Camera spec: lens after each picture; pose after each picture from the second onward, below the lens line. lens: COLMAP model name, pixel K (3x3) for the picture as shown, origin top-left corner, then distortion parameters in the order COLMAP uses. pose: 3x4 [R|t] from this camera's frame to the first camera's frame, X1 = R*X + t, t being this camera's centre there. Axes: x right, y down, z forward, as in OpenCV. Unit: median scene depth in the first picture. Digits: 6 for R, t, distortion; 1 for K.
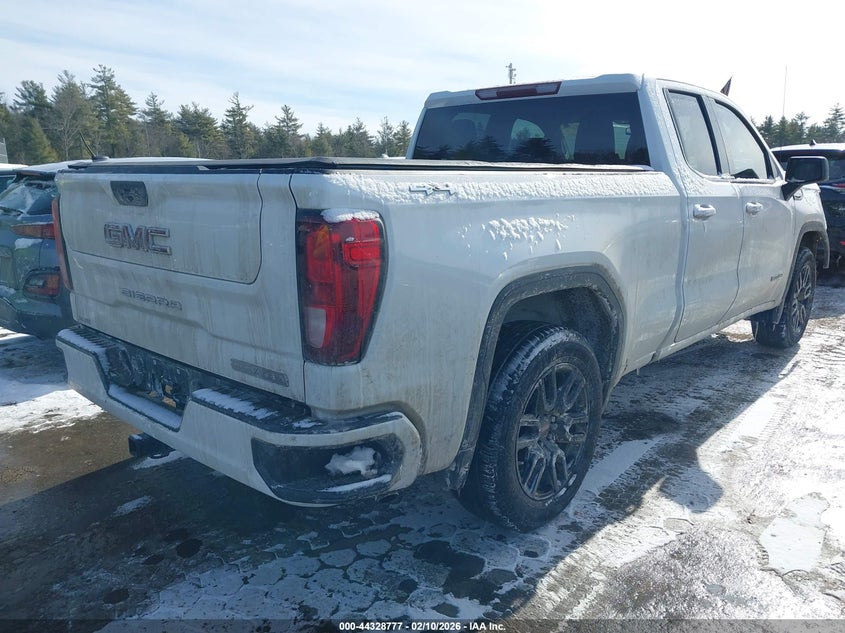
lens RADIAL K [[630.1, 0, 422.5], [0, 630.1, 316.5], [0, 0, 1]] dist [-0.005531, -0.002778]
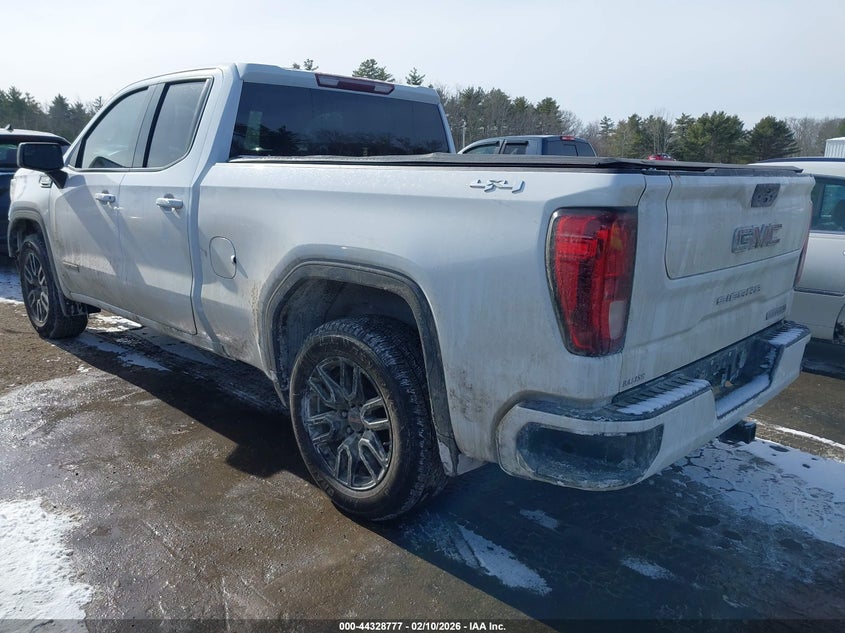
lens RADIAL K [[635.7, 0, 422.5], [0, 635.7, 316.5], [0, 0, 1]] dist [0.000209, -0.003546]
pose [[0.085734, -0.225685, 0.970420, -1.393579], [0.197376, 0.958550, 0.205487, -0.290734], [-0.976572, 0.173920, 0.126725, 1.268914]]
